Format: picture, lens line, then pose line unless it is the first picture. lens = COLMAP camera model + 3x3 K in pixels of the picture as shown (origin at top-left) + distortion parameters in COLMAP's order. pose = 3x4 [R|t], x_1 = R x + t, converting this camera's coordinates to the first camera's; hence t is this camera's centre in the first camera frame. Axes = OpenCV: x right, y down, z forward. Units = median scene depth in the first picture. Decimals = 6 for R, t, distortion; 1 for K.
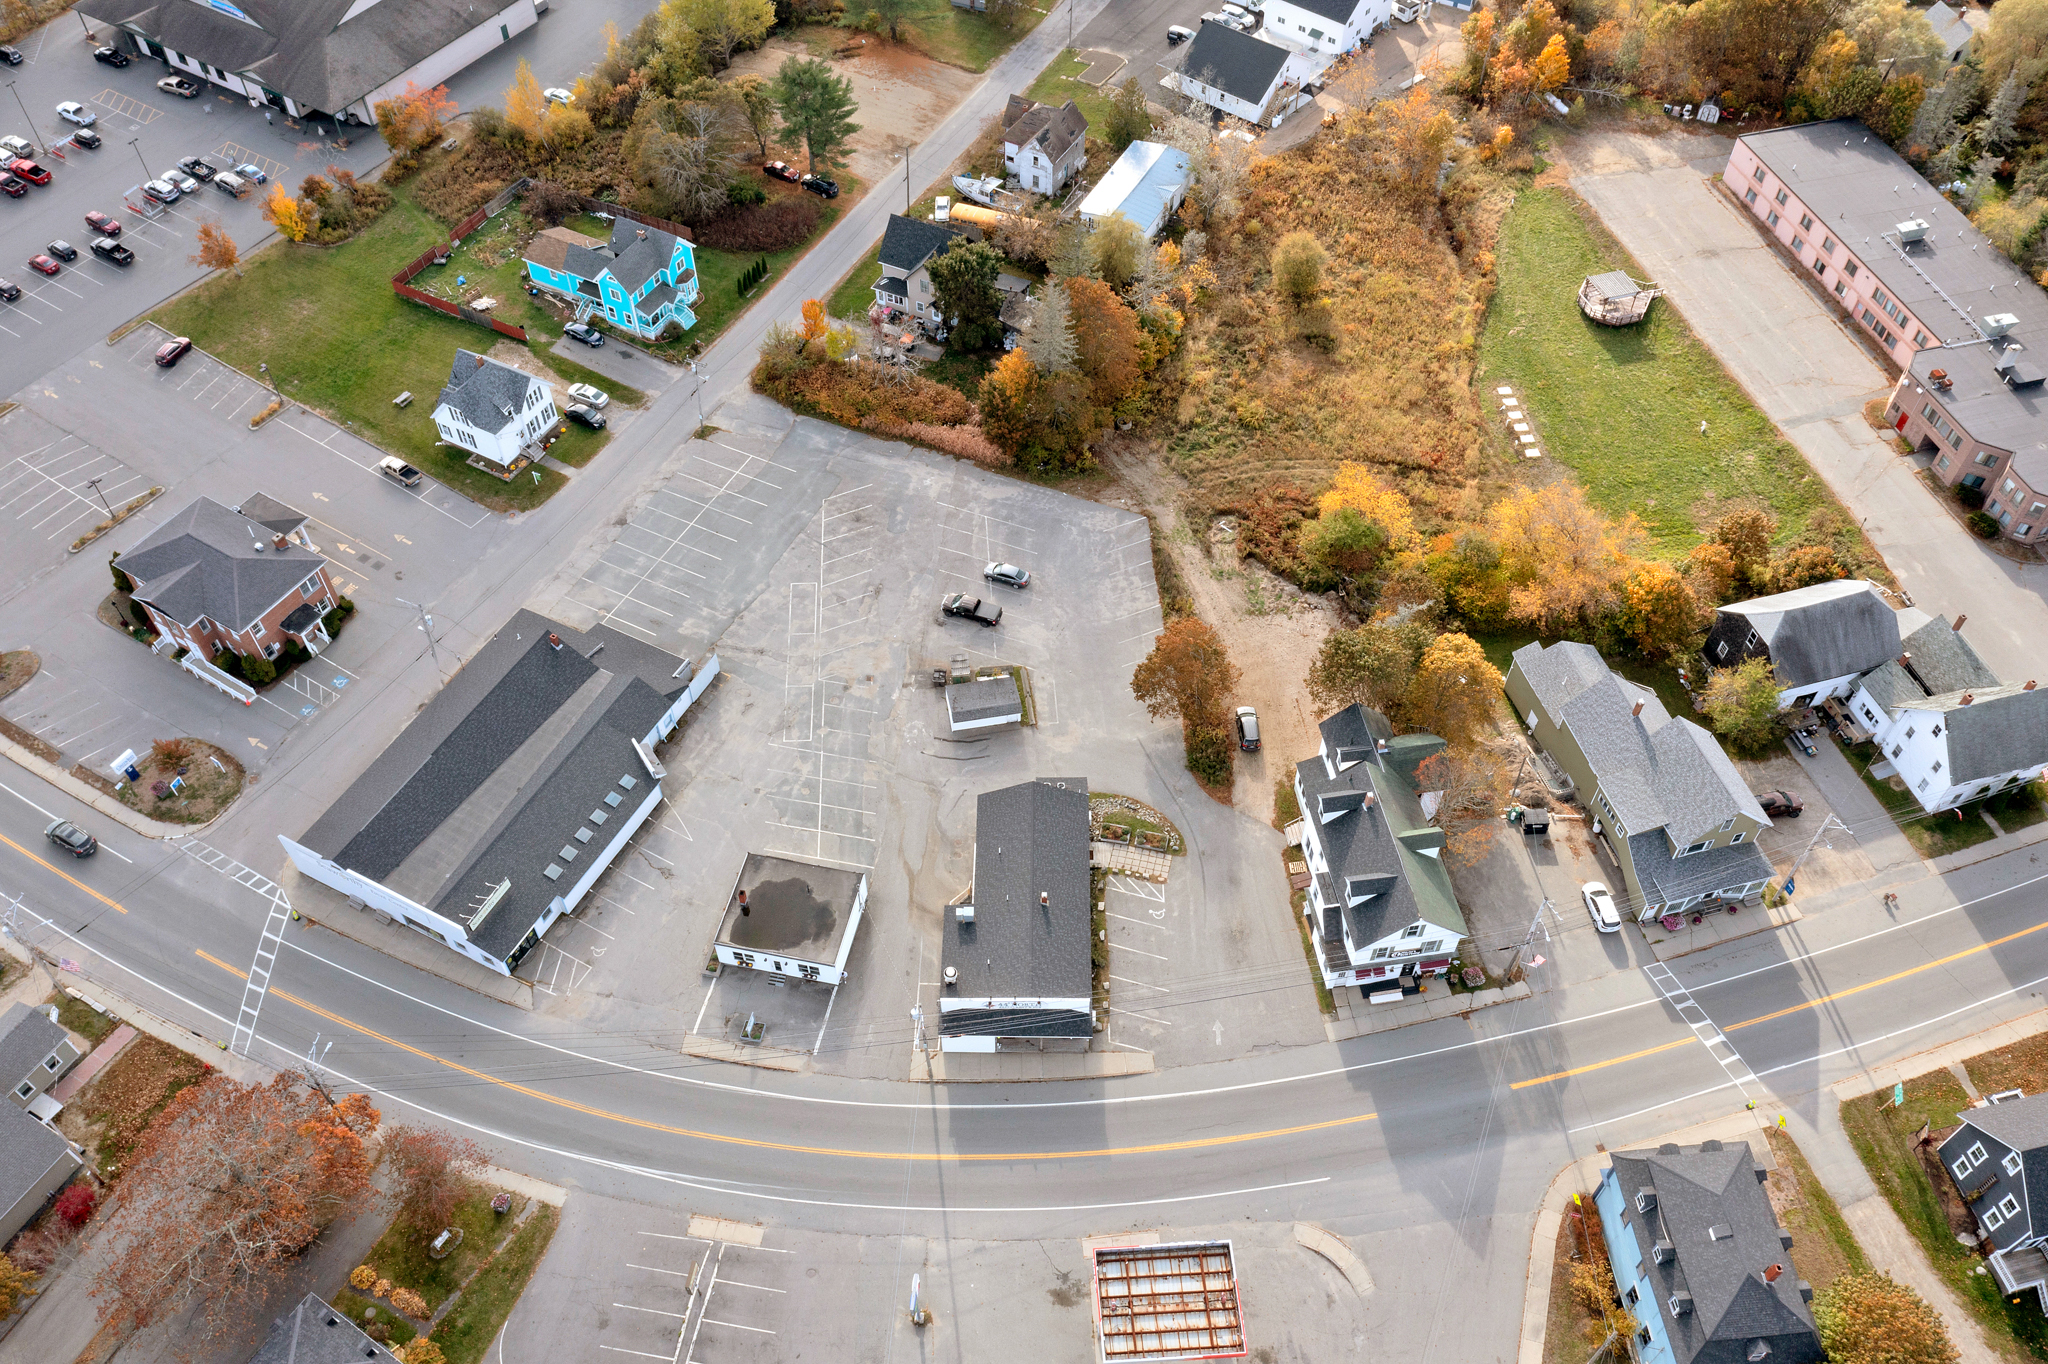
lens RADIAL K [[1637.3, 0, 1022.6], [0, 1637.3, 678.2], [0, 0, 1]] dist [-0.006653, -0.001383]
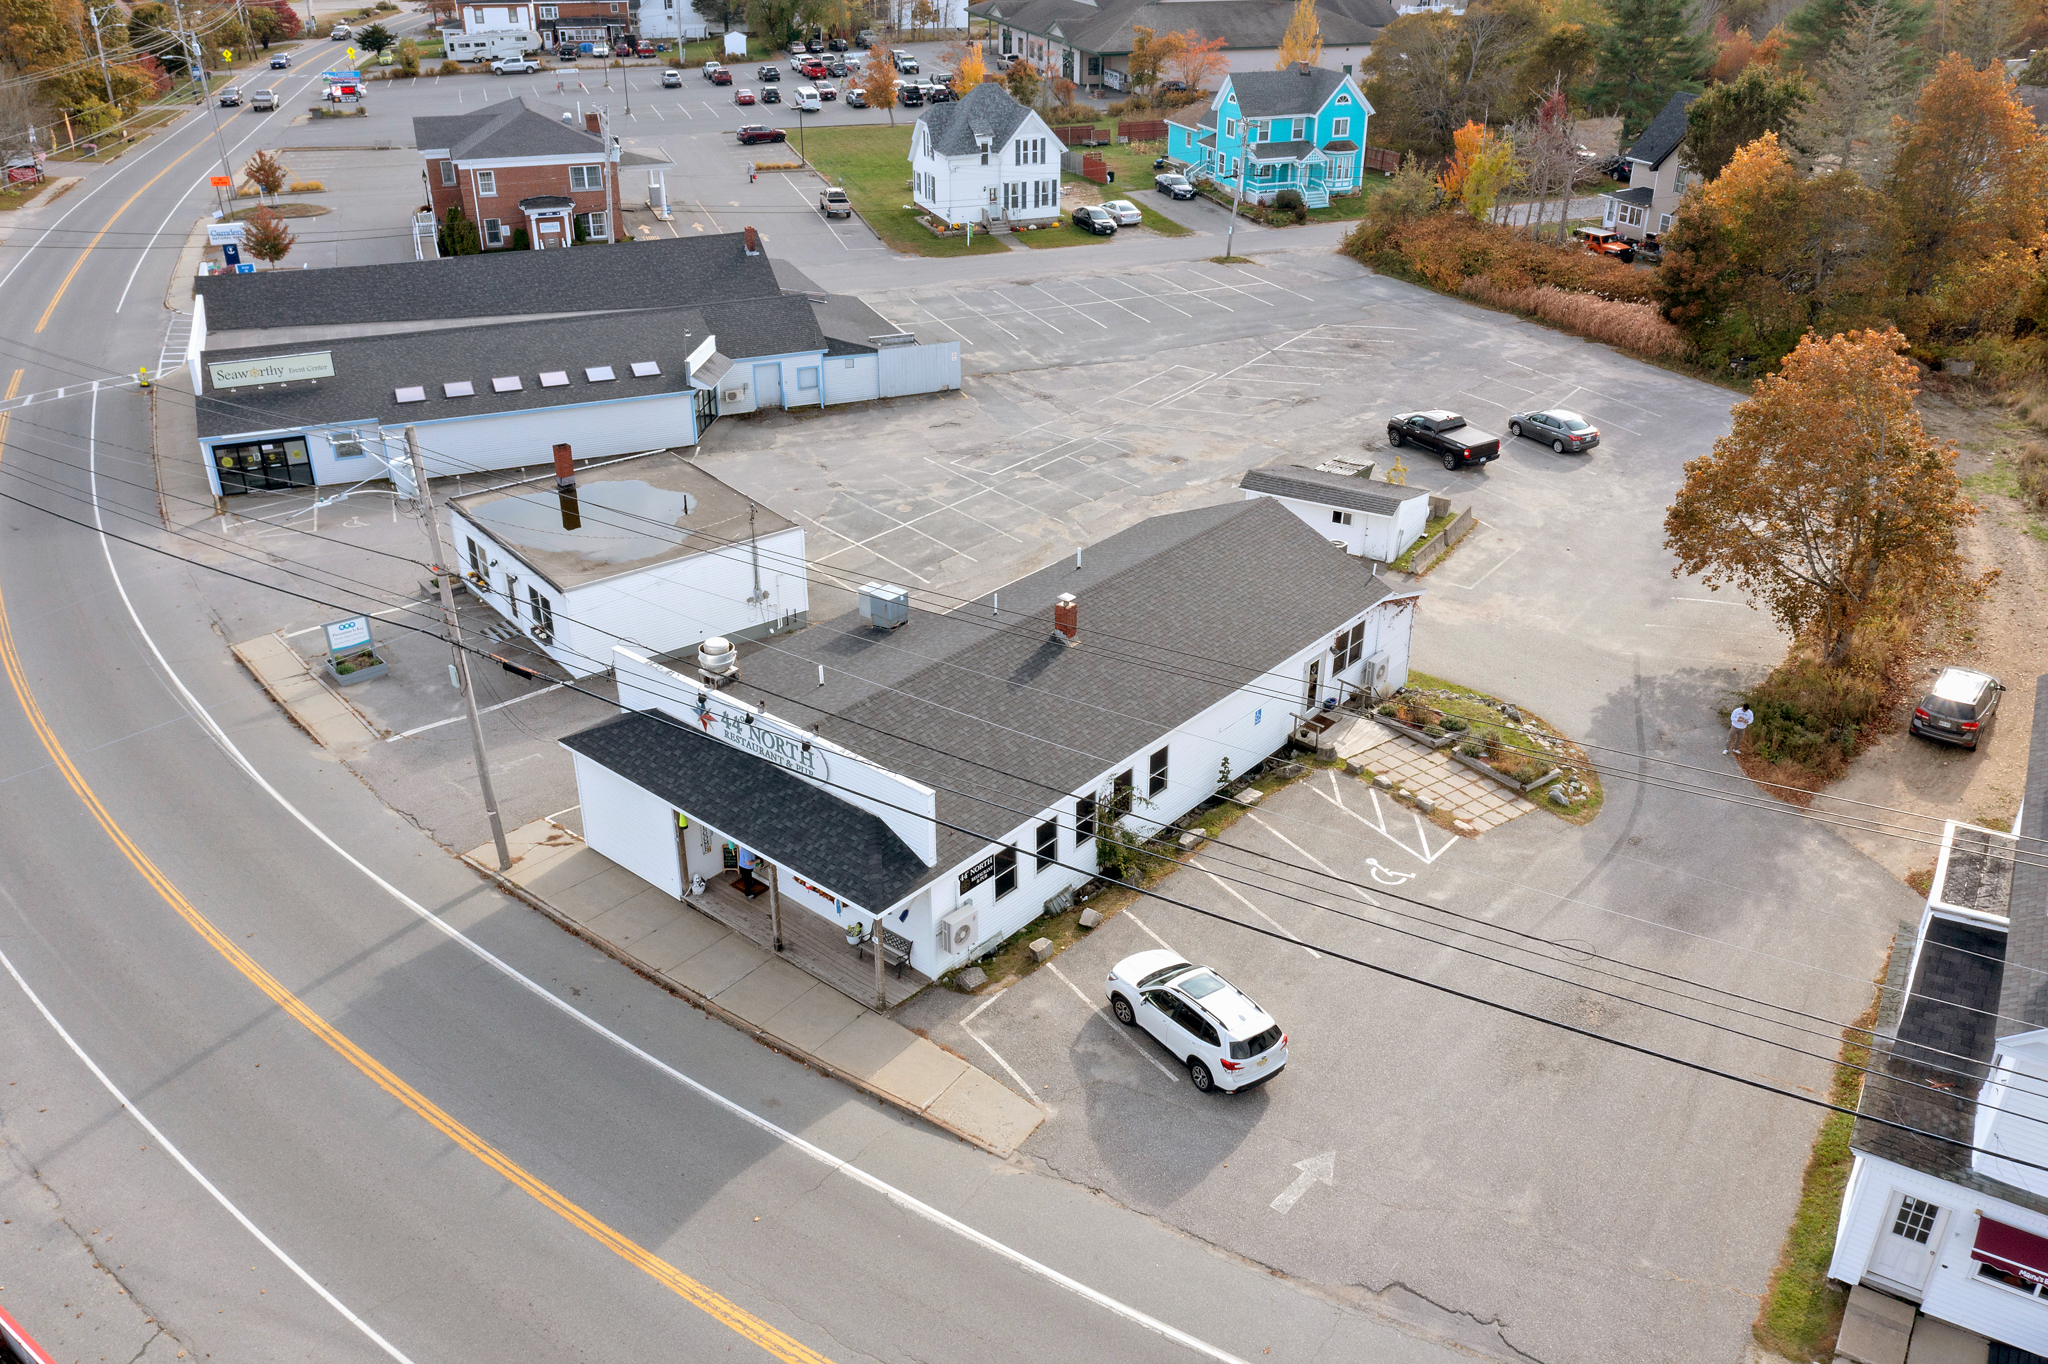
lens RADIAL K [[1633.8, 0, 1023.3], [0, 1633.8, 679.6], [0, 0, 1]] dist [-0.005522, -0.003650]
pose [[0.766100, 0.299335, -0.568761, 0.190949], [-0.498391, 0.835437, -0.231630, 0.214103], [0.405829, 0.460917, 0.789214, 0.688434]]
